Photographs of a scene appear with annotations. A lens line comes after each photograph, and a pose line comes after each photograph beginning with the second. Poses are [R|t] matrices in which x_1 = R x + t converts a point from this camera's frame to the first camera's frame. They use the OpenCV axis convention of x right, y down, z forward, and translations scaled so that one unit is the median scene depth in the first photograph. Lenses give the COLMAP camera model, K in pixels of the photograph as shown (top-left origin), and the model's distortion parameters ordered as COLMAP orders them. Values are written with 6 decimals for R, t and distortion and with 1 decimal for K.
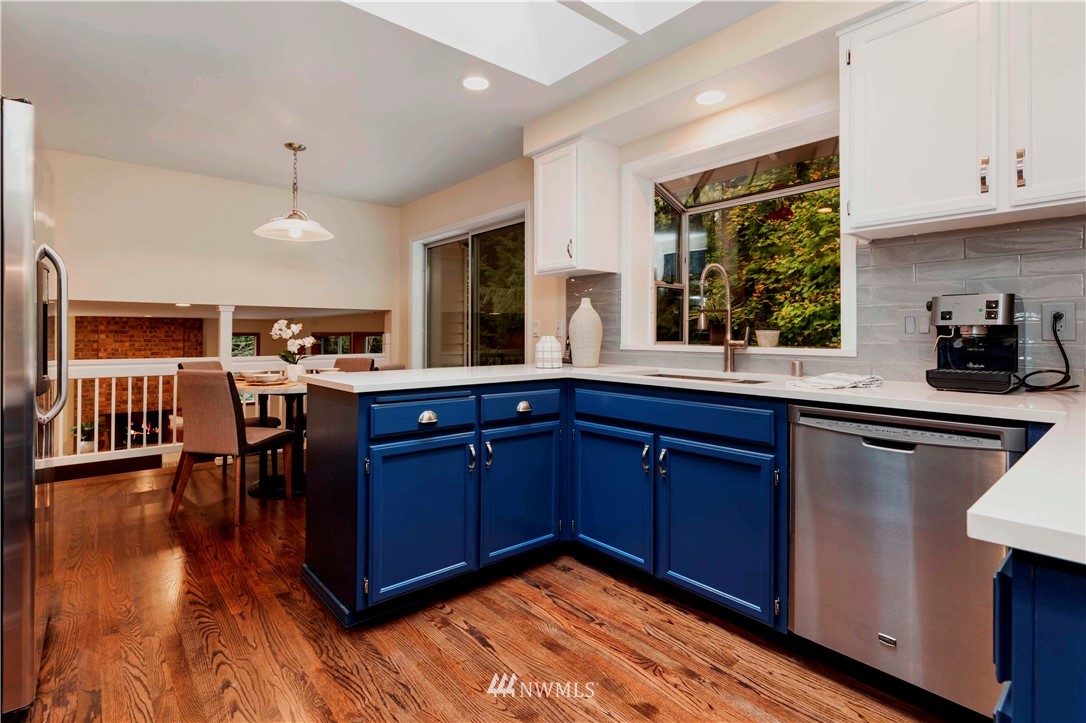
lens RADIAL K [[520.3, 0, 533.1], [0, 520.3, 360.5], [0, 0, 1]] dist [-0.001573, 0.000028]
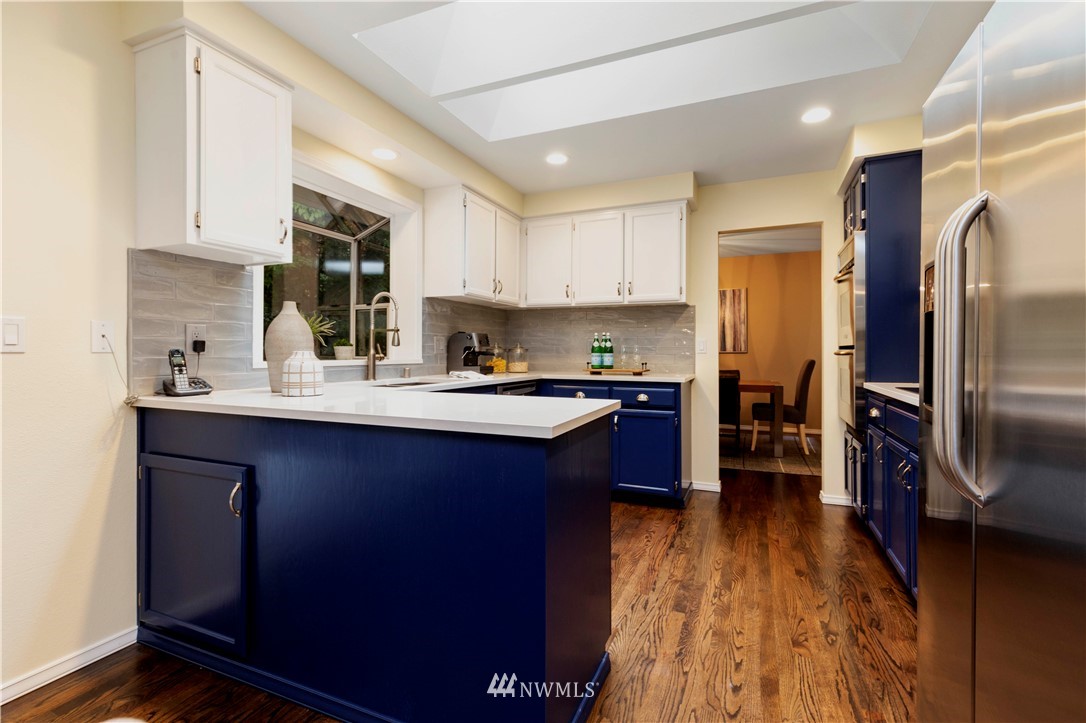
lens RADIAL K [[492.0, 0, 543.0], [0, 492.0, 361.5], [0, 0, 1]] dist [-0.000157, -0.000189]
pose [[-0.448124, -0.017945, 0.893791, -1.143577], [0.036044, 0.998623, 0.038121, -0.069278], [-0.893244, 0.049299, -0.446860, 1.561246]]
